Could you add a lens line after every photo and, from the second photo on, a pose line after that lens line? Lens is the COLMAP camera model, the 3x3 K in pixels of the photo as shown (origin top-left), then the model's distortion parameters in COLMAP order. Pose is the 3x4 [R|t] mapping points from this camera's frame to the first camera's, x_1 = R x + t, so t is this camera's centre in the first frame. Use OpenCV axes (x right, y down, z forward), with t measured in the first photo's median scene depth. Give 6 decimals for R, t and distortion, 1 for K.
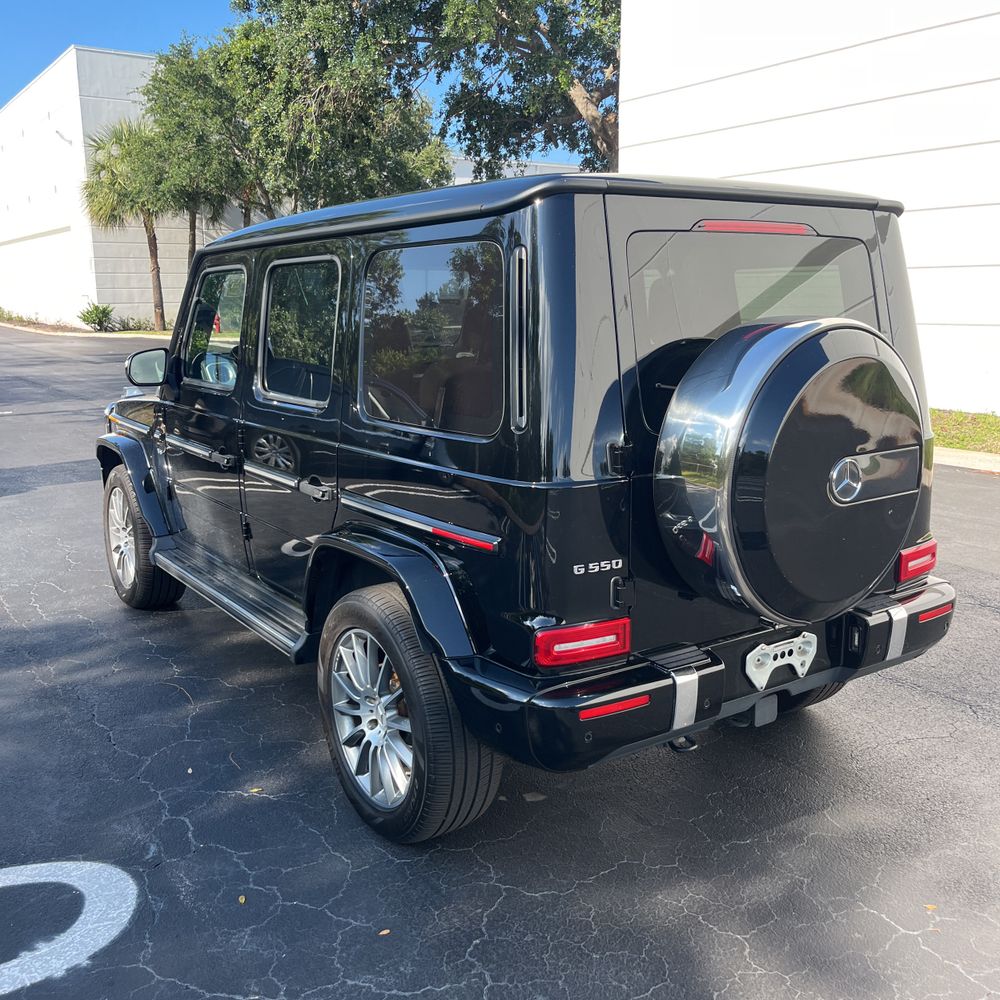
lens RADIAL K [[1012.6, 0, 491.3], [0, 1012.6, 506.3], [0, 0, 1]] dist [0.056974, -0.074829]
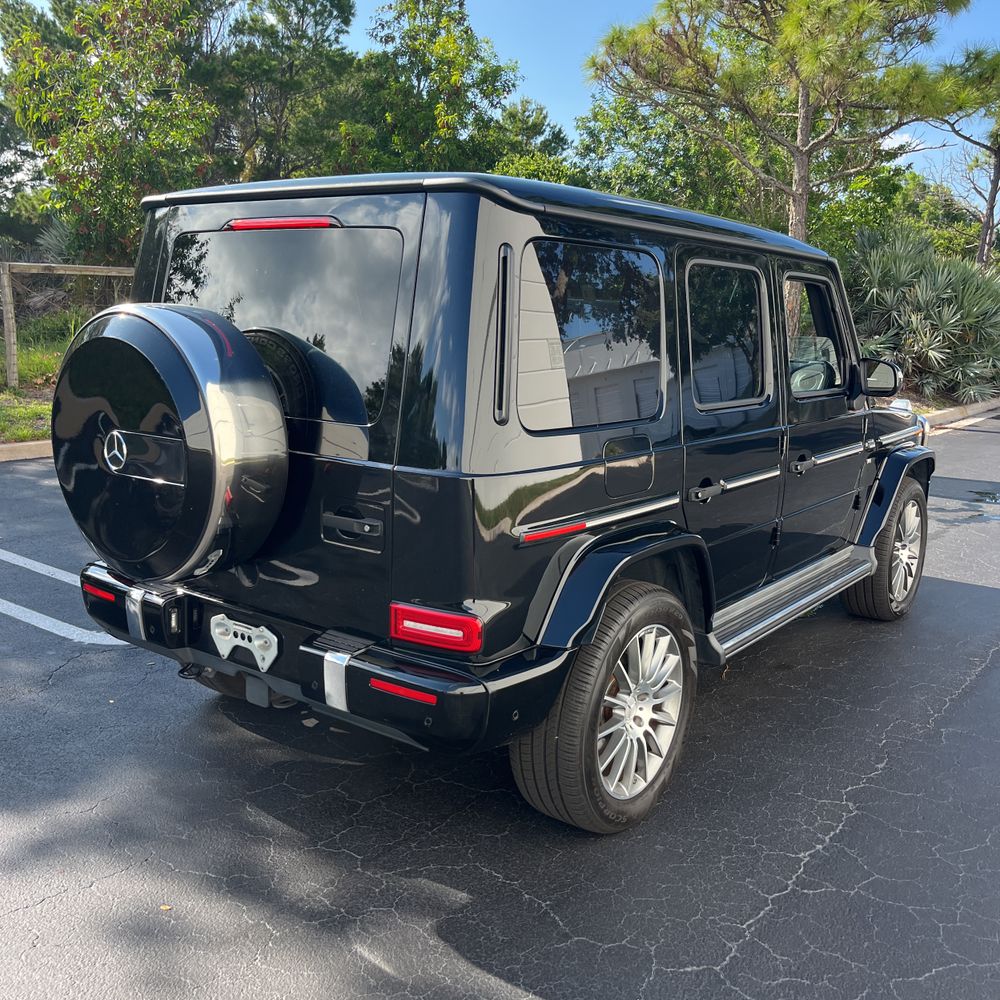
lens RADIAL K [[1012.6, 0, 491.3], [0, 1012.6, 506.3], [0, 0, 1]] dist [0.056974, -0.074829]
pose [[0.308633, 0.192725, -0.931452, 1.430078], [-0.213406, 0.968324, 0.129643, -0.186701], [0.926932, 0.158766, 0.339985, 0.948836]]
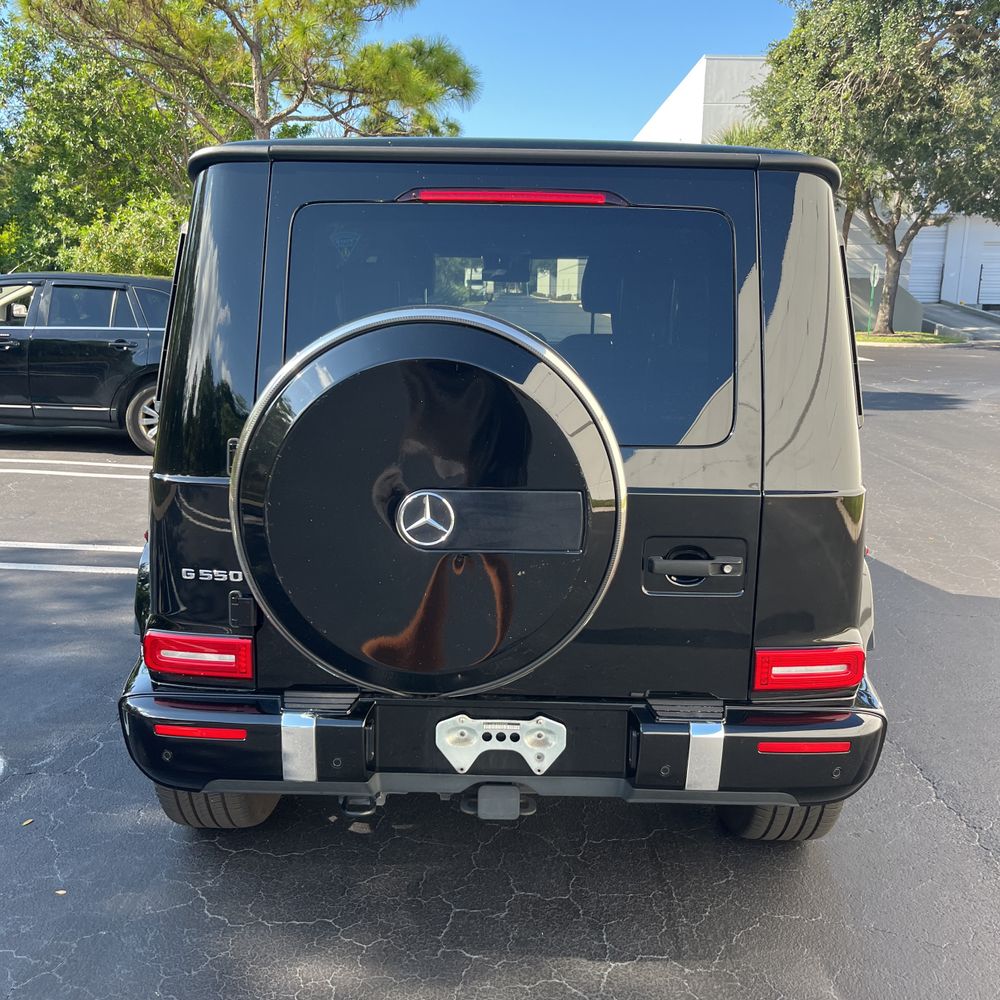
lens RADIAL K [[1014.8, 0, 492.3], [0, 1014.8, 492.9], [0, 0, 1]] dist [0.052095, -0.059882]
pose [[0.815693, 0.130268, -0.563627, 0.771749], [-0.137676, 0.990036, 0.029574, -0.070411], [0.561864, 0.053474, 0.825499, 0.368102]]
